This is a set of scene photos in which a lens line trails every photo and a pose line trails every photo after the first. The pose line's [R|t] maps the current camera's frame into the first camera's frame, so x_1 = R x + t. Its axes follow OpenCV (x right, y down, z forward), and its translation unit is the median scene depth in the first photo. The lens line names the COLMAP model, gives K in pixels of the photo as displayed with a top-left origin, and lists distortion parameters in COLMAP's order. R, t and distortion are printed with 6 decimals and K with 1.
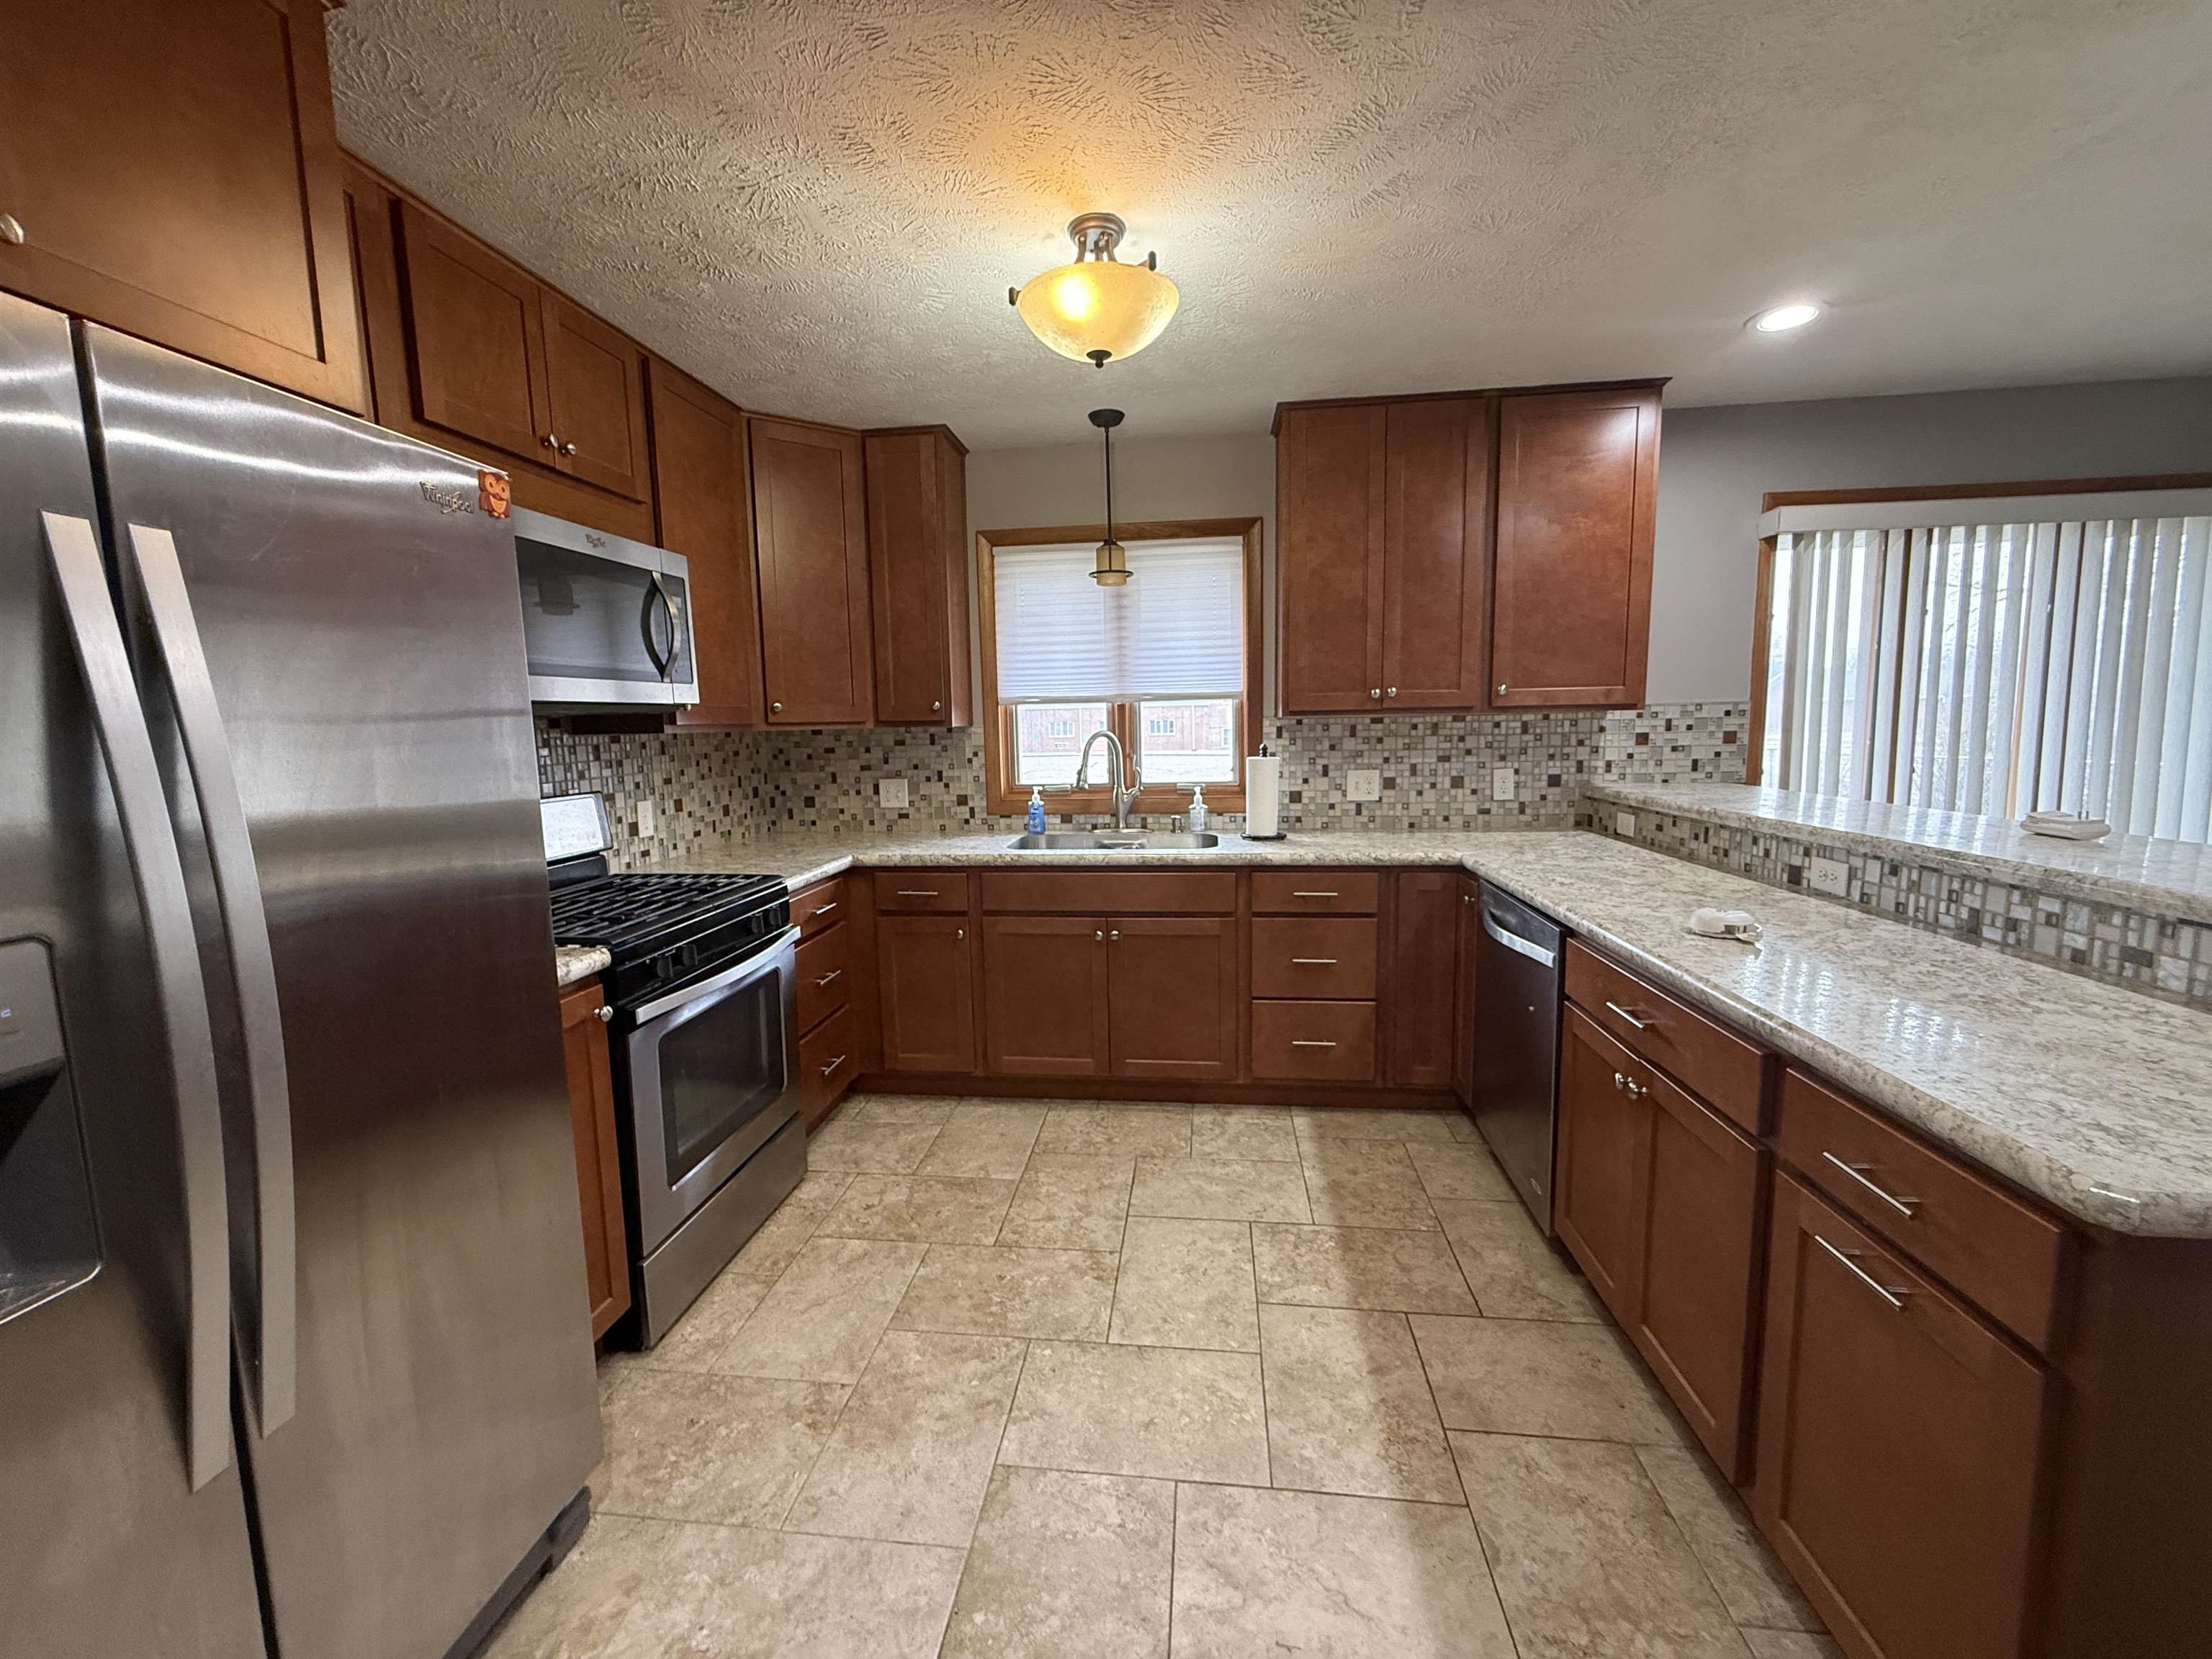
lens RADIAL K [[883.6, 0, 1107.2], [0, 883.6, 819.0], [0, 0, 1]] dist [-0.002534, -0.000118]
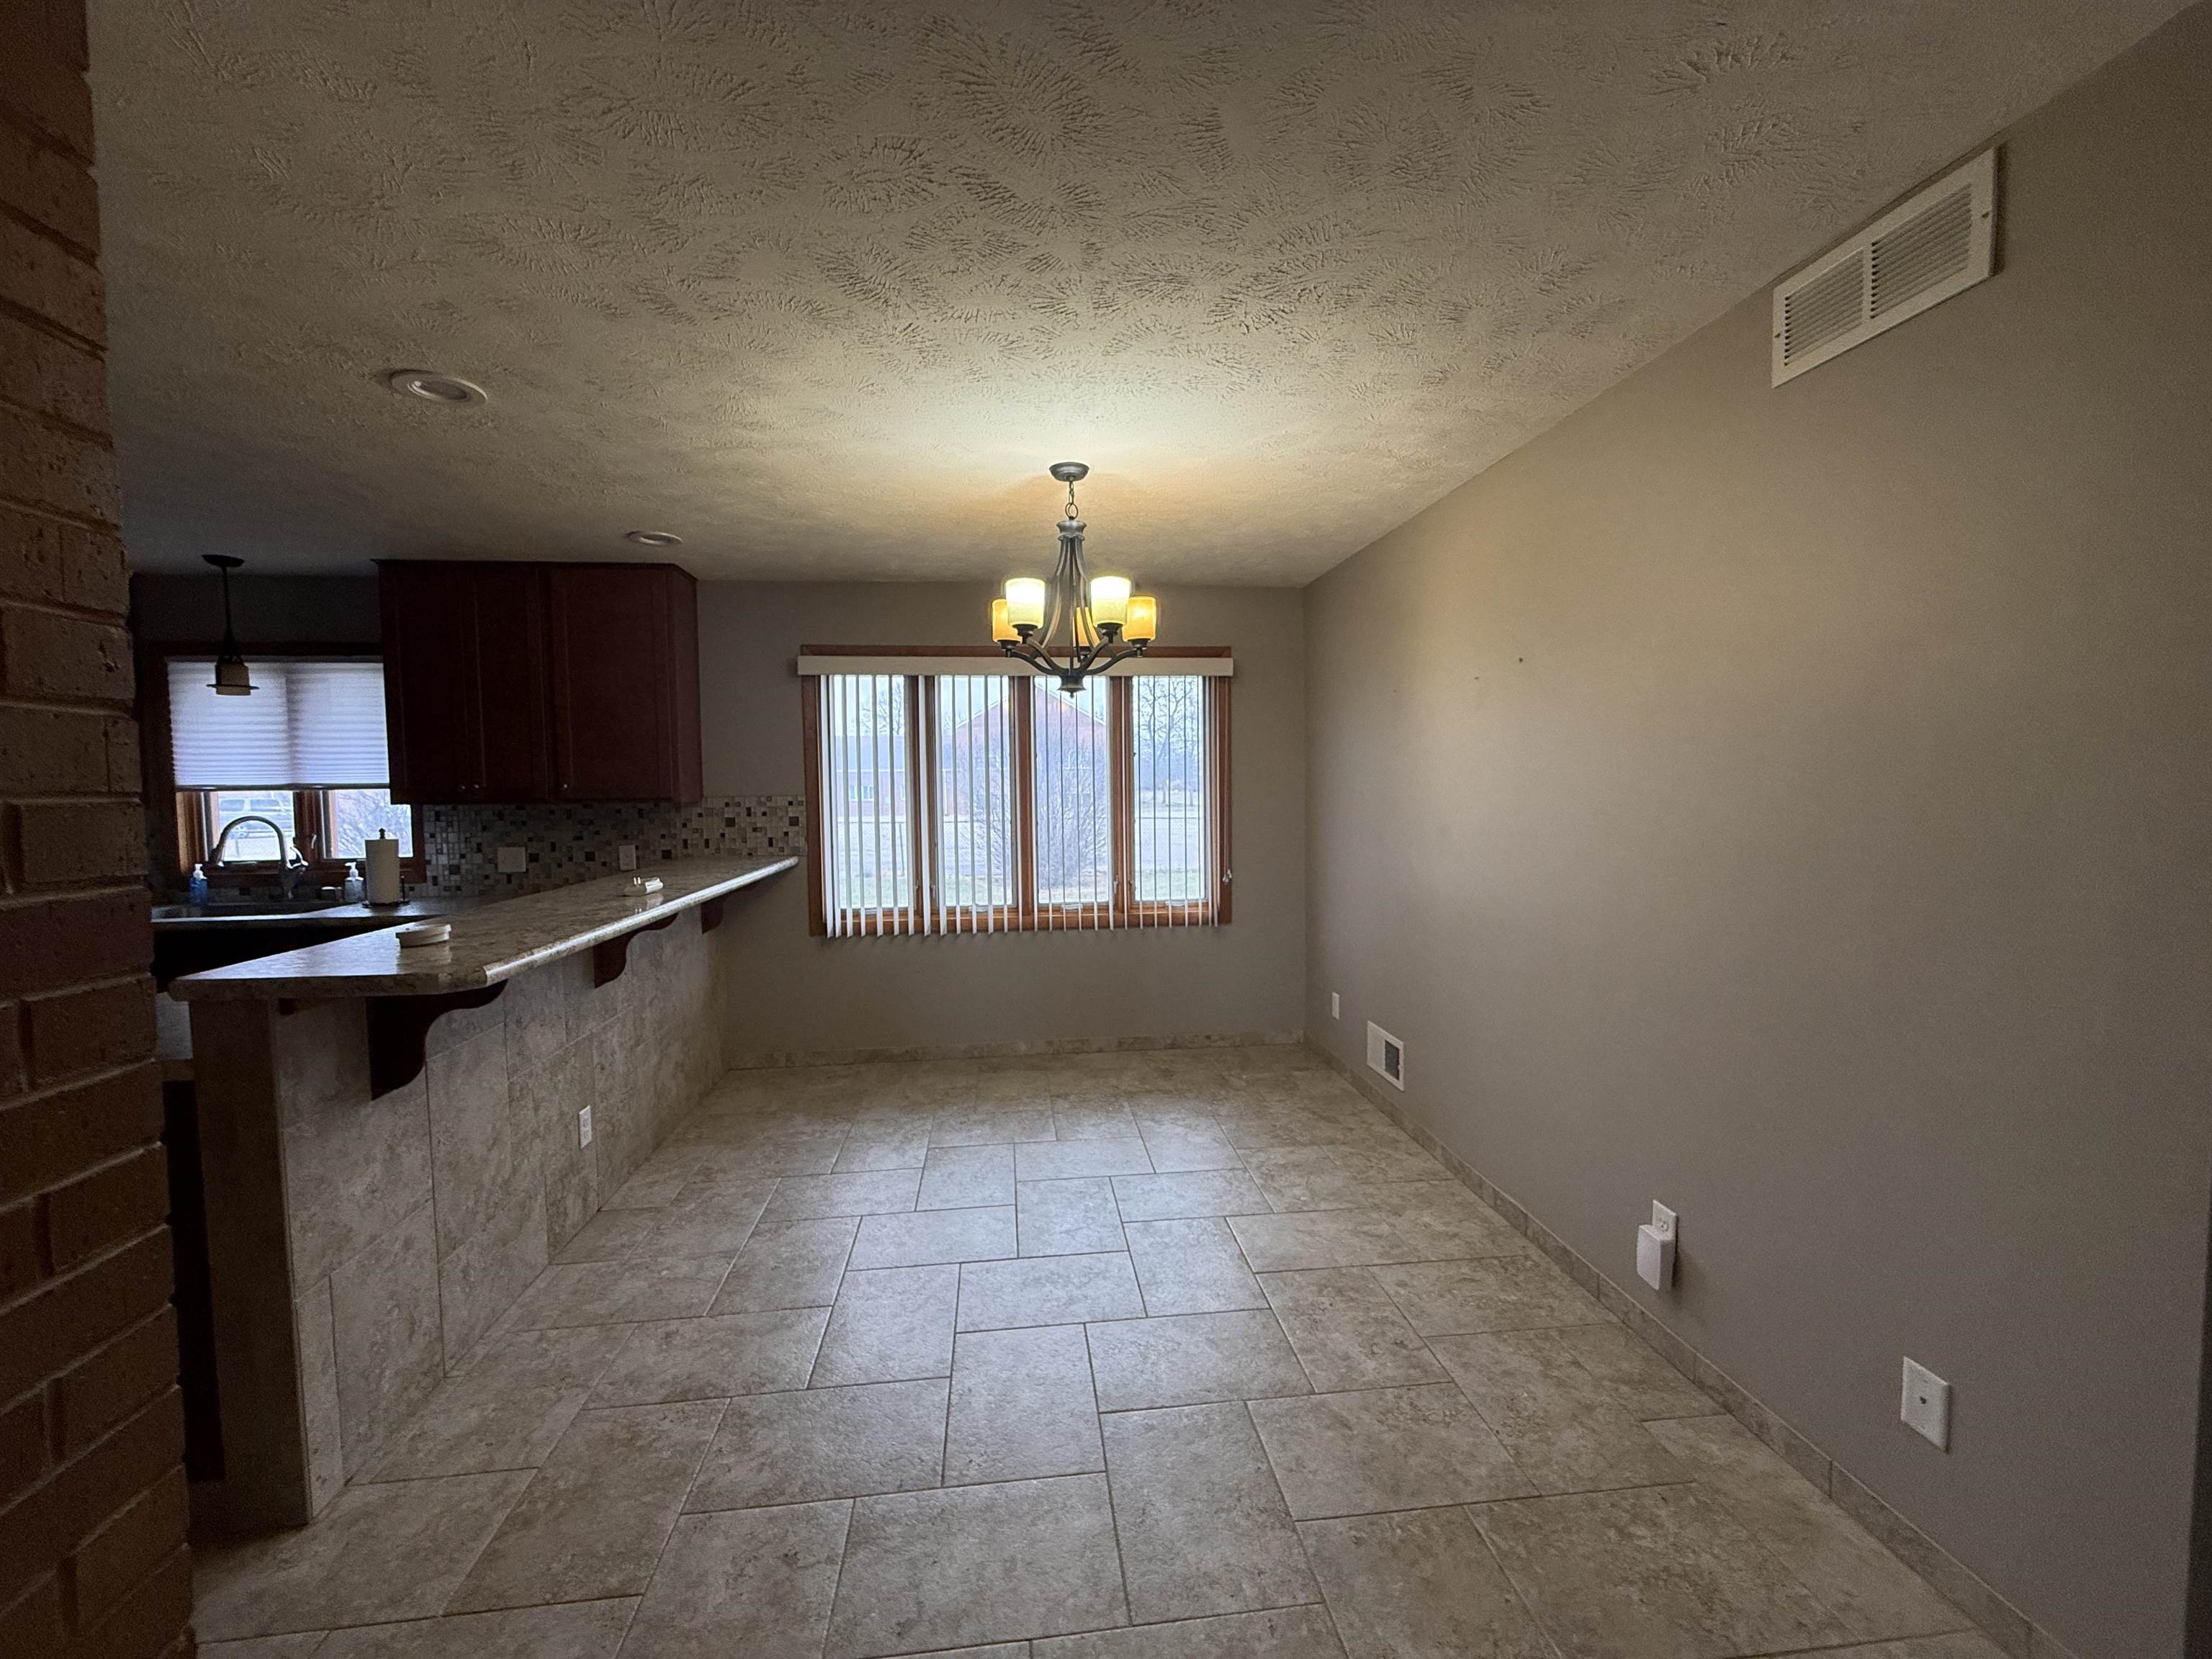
lens RADIAL K [[883.6, 0, 1104.0], [0, 883.6, 831.0], [0, 0, 1]] dist [-0.002534, -0.000118]
pose [[0.973412, -0.001618, 0.229055, 0.817406], [0.017714, 0.997512, -0.068232, 0.021214], [-0.228374, 0.070475, 0.971019, -0.390774]]
